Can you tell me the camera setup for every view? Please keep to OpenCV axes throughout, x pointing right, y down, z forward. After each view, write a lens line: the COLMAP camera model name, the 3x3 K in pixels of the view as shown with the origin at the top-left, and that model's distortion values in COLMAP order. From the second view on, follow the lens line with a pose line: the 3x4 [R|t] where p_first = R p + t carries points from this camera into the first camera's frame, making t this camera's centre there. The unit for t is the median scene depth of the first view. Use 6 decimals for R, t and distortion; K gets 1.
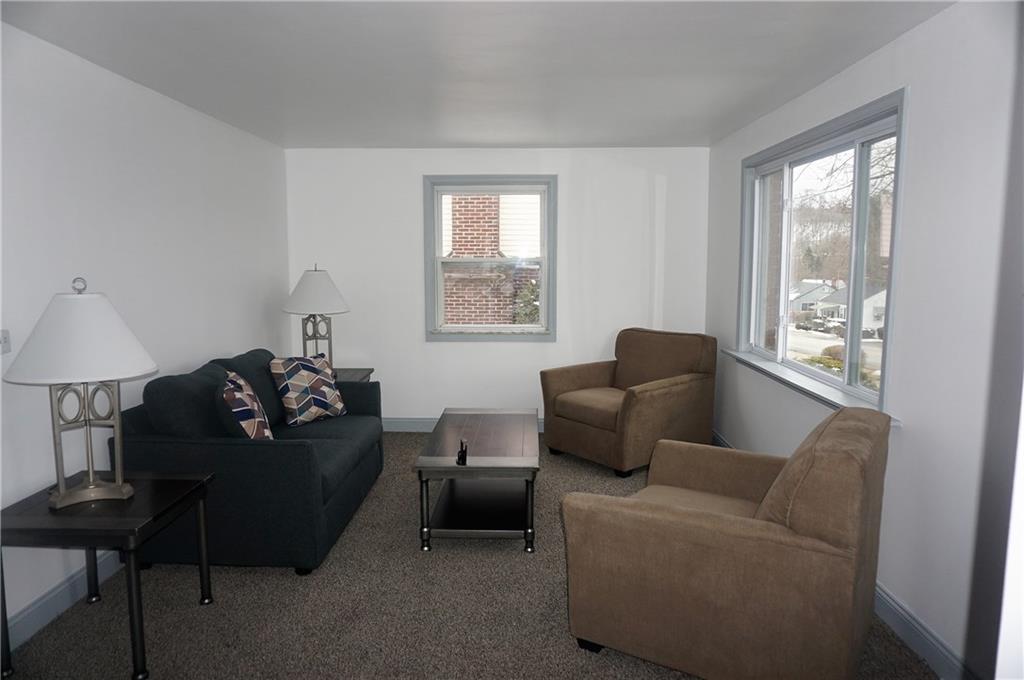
lens RADIAL K [[677.0, 0, 512.0], [0, 677.0, 340.0], [0, 0, 1]] dist [-0.053437, 0.029729]
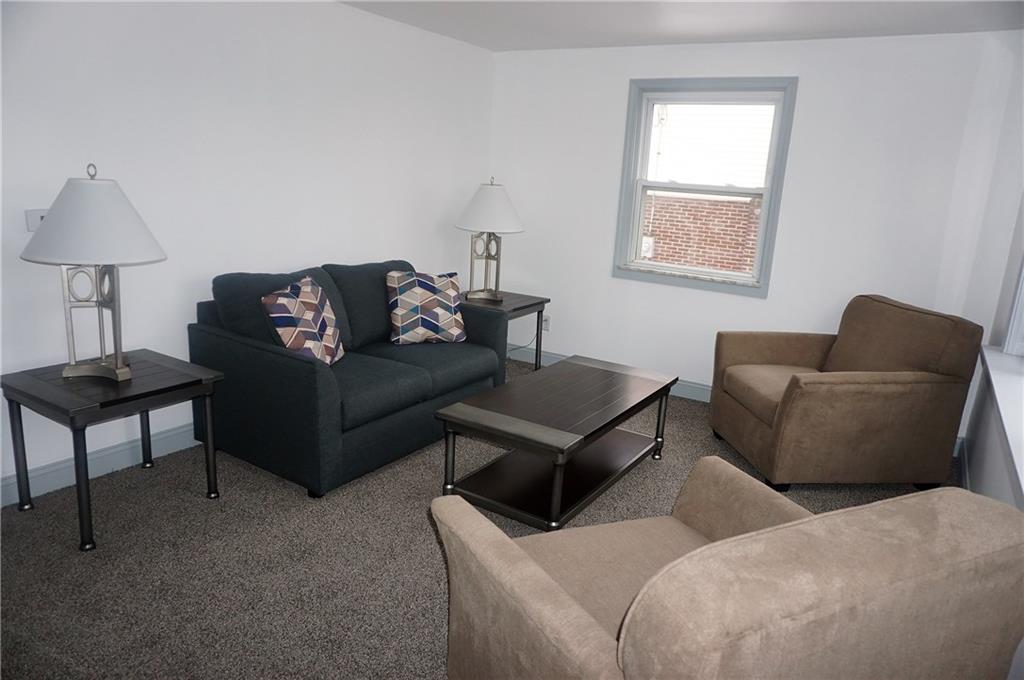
lens RADIAL K [[677.0, 0, 512.0], [0, 677.0, 340.0], [0, 0, 1]] dist [-0.053437, 0.029729]
pose [[0.855943, 0.171293, -0.487873, 0.261209], [-0.121631, 0.983758, 0.132004, -0.022277], [0.502561, -0.053647, 0.862876, 0.239328]]
